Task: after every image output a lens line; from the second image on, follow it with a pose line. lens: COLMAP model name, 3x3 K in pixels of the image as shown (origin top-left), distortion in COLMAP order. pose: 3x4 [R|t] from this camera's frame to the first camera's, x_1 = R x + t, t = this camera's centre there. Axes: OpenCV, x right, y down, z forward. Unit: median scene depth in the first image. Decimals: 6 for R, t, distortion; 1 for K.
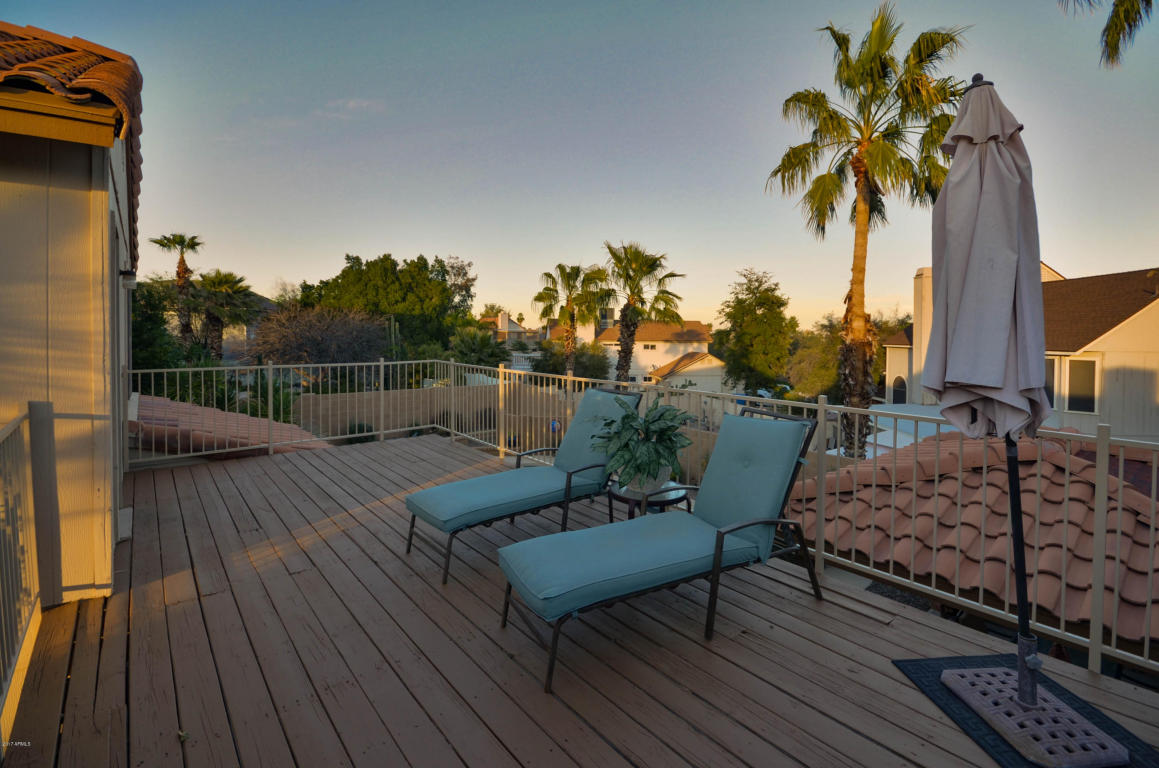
lens RADIAL K [[537.6, 0, 581.6], [0, 537.6, 344.1], [0, 0, 1]] dist [0.001717, -0.005264]
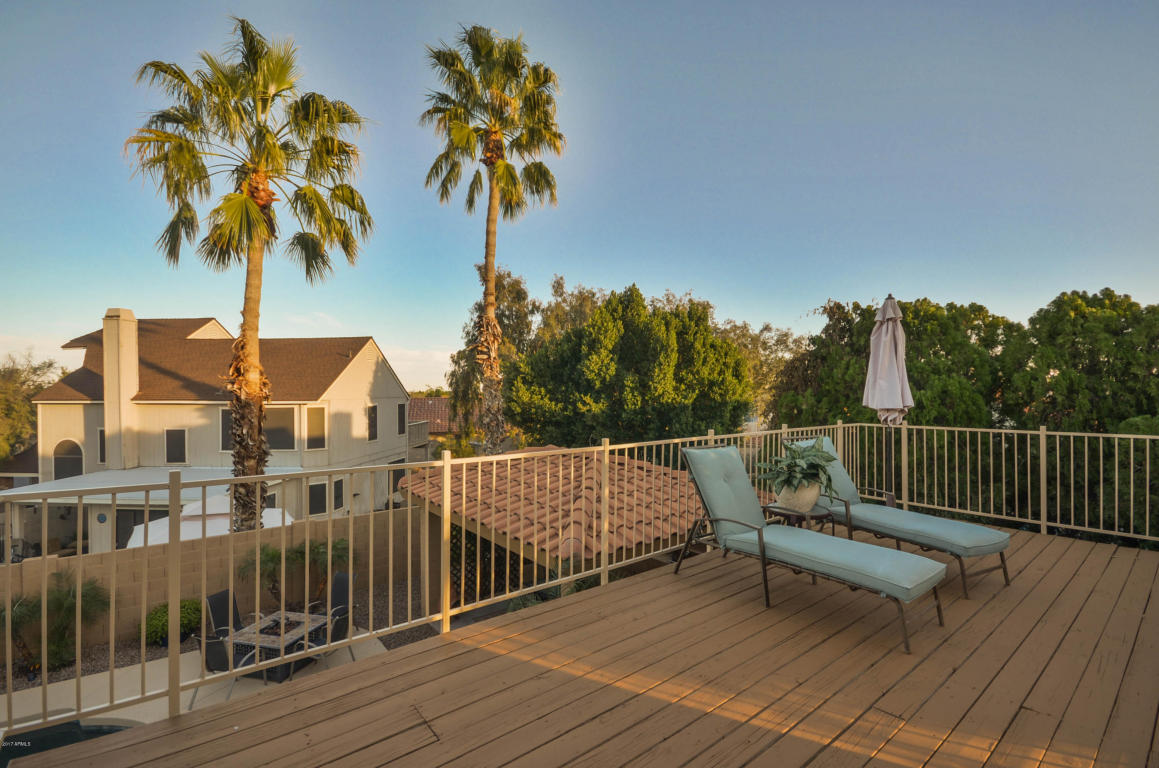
lens RADIAL K [[537.6, 0, 578.8], [0, 537.6, 383.3], [0, 0, 1]] dist [0.001717, -0.005264]
pose [[-0.008192, 0.001329, 0.999966, -0.660333], [0.021366, 0.999771, -0.001154, -0.024413], [-0.999738, 0.021356, -0.008219, 0.863652]]
